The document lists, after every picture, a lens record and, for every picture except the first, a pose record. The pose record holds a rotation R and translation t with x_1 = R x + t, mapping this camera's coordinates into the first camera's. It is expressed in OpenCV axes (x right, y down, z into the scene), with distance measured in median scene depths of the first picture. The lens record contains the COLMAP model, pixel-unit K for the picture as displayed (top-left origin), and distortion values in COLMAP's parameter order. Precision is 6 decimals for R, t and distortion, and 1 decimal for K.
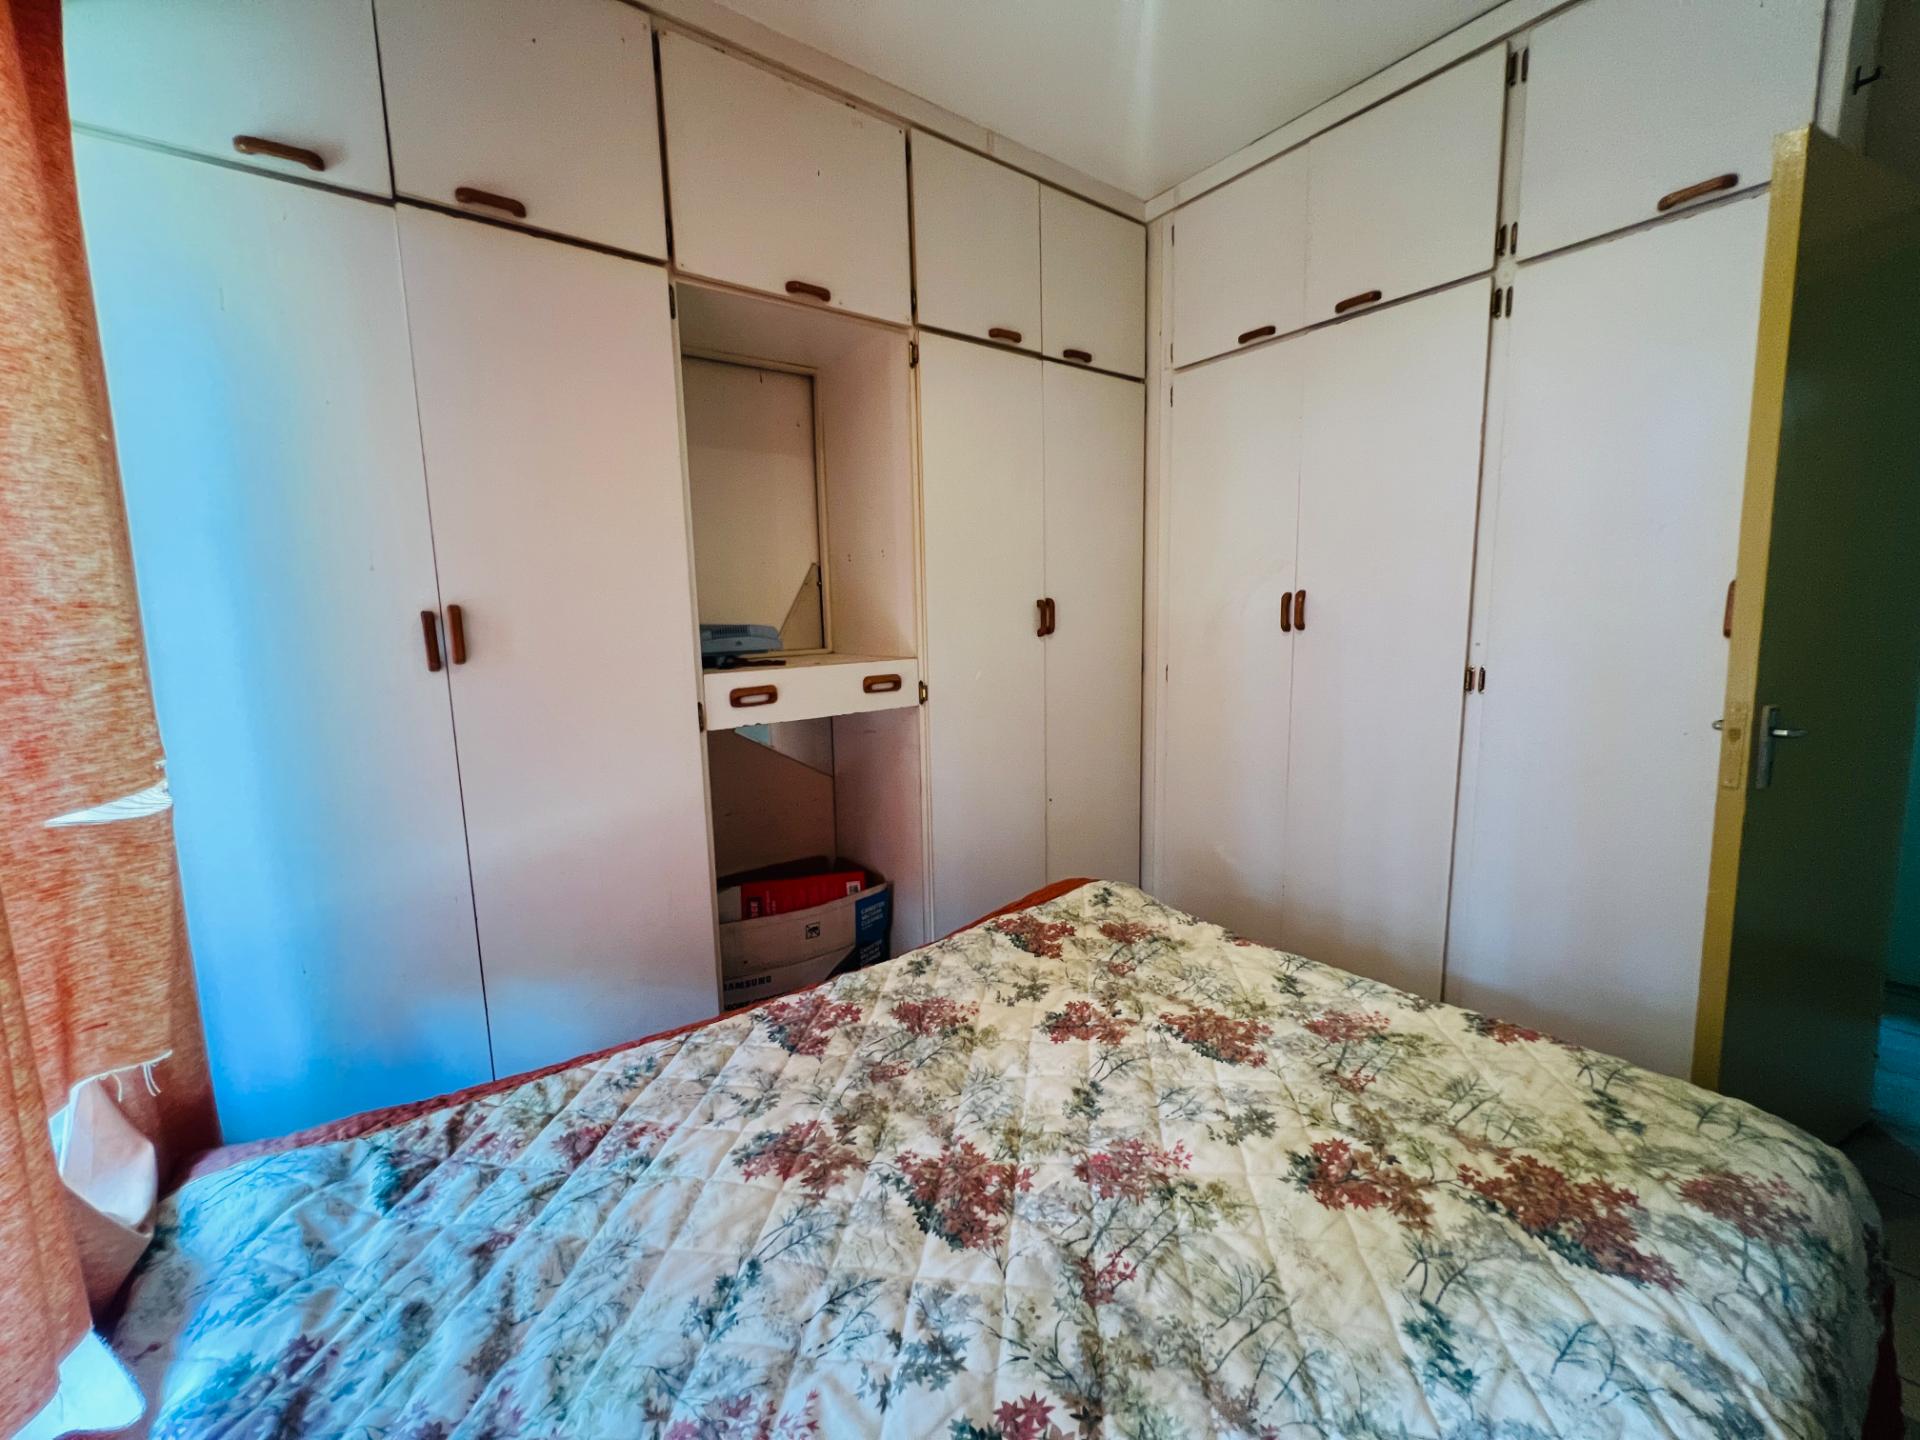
lens RADIAL K [[766.9, 0, 956.9], [0, 766.9, 718.4], [0, 0, 1]] dist [-0.003676, 0.001275]
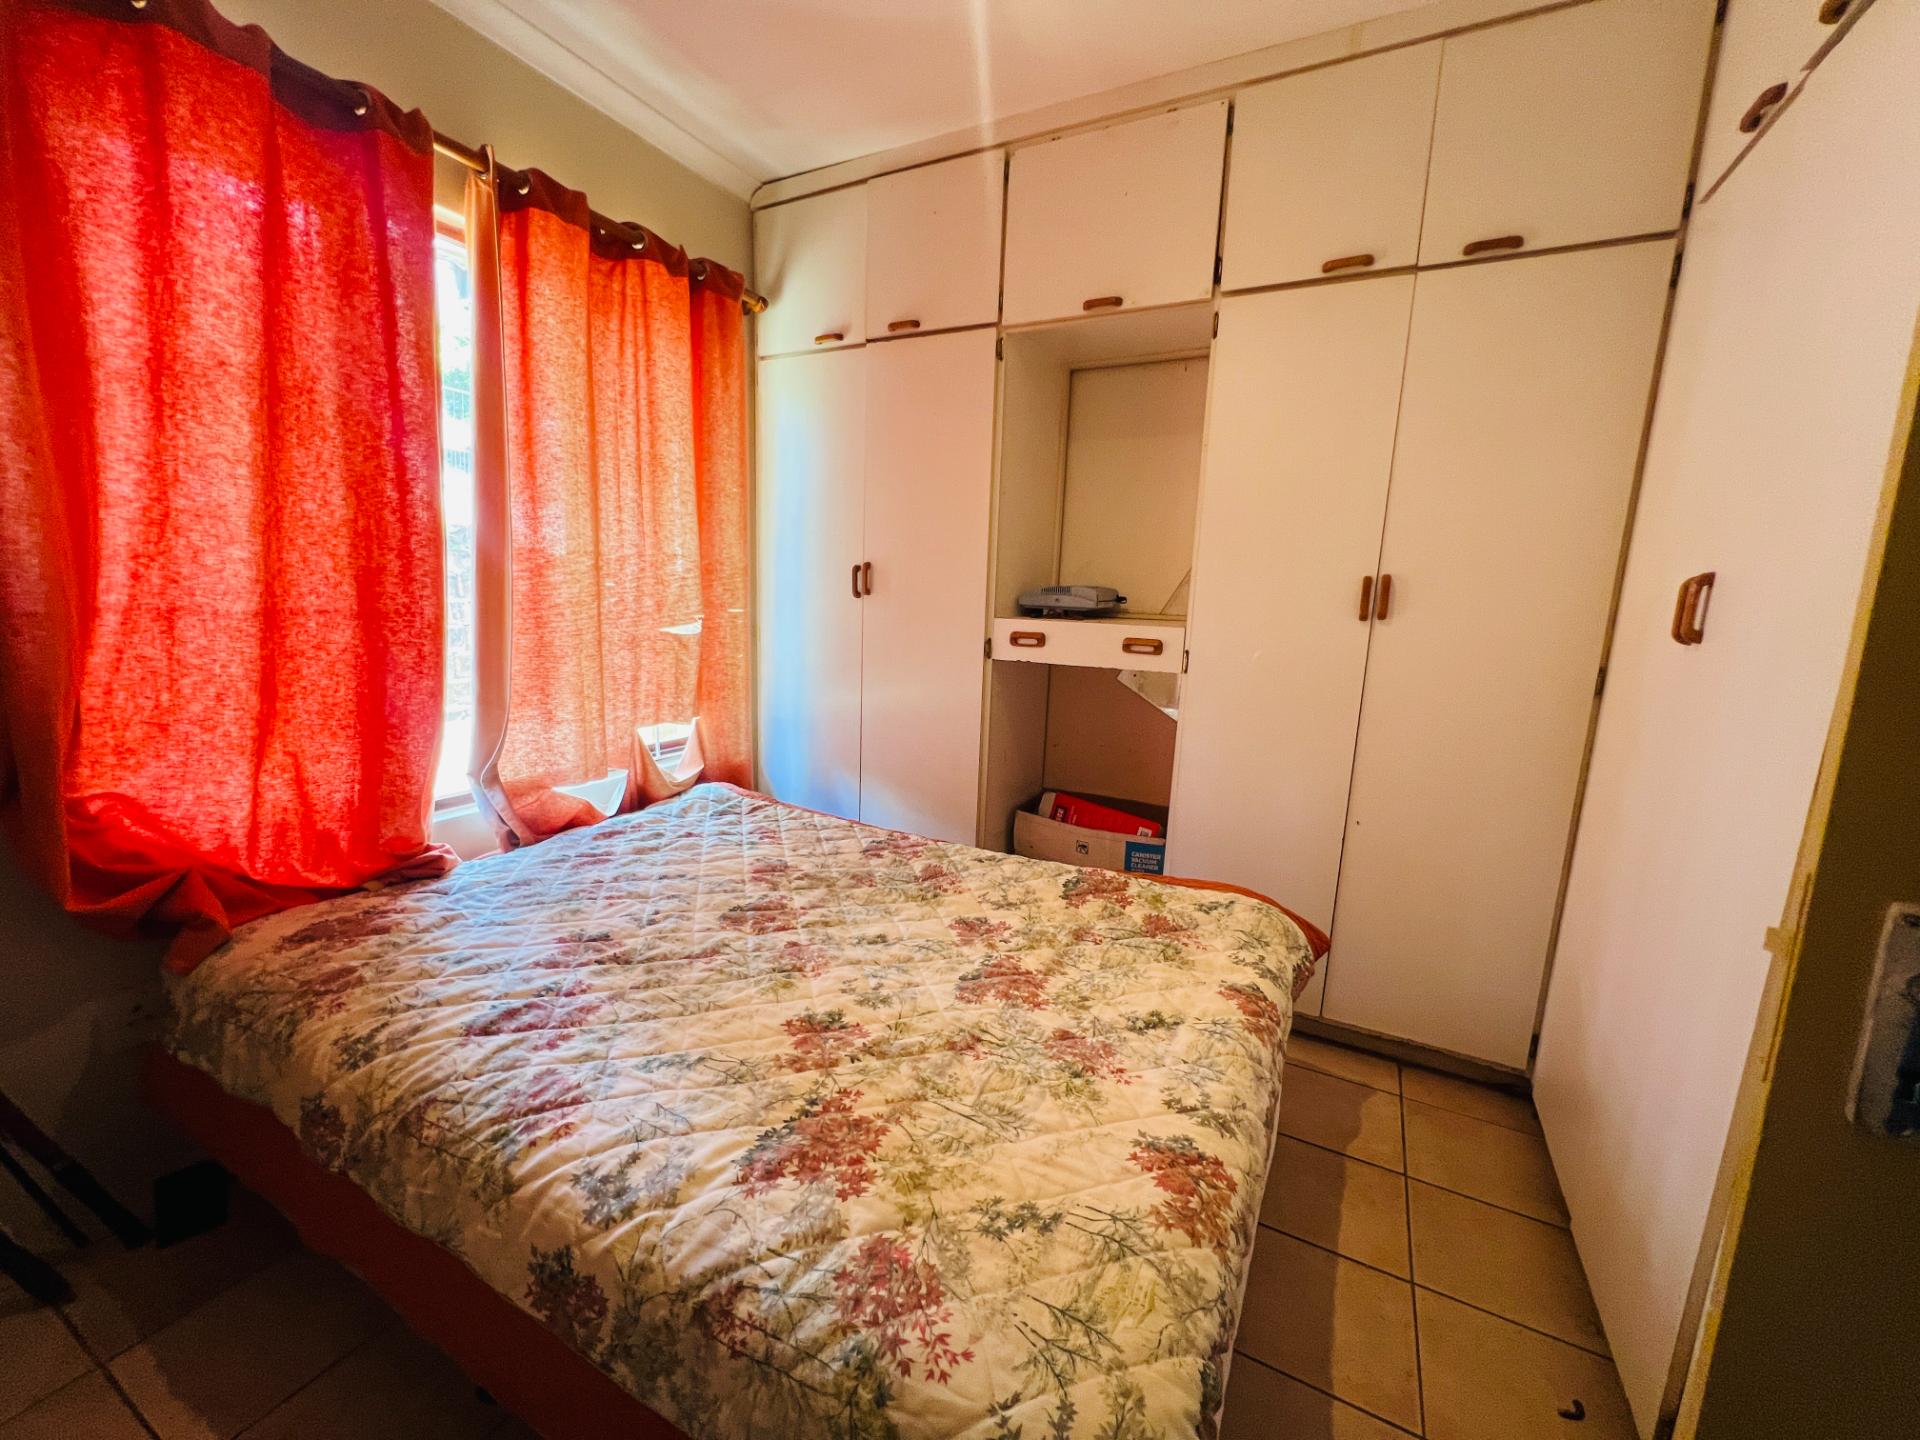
lens RADIAL K [[766.9, 0, 956.9], [0, 766.9, 718.4], [0, 0, 1]] dist [-0.003676, 0.001275]
pose [[0.420010, 0.198005, -0.885656, 1.154881], [-0.169035, 0.975899, 0.138018, -0.076148], [0.891638, 0.091738, 0.443357, 0.435982]]
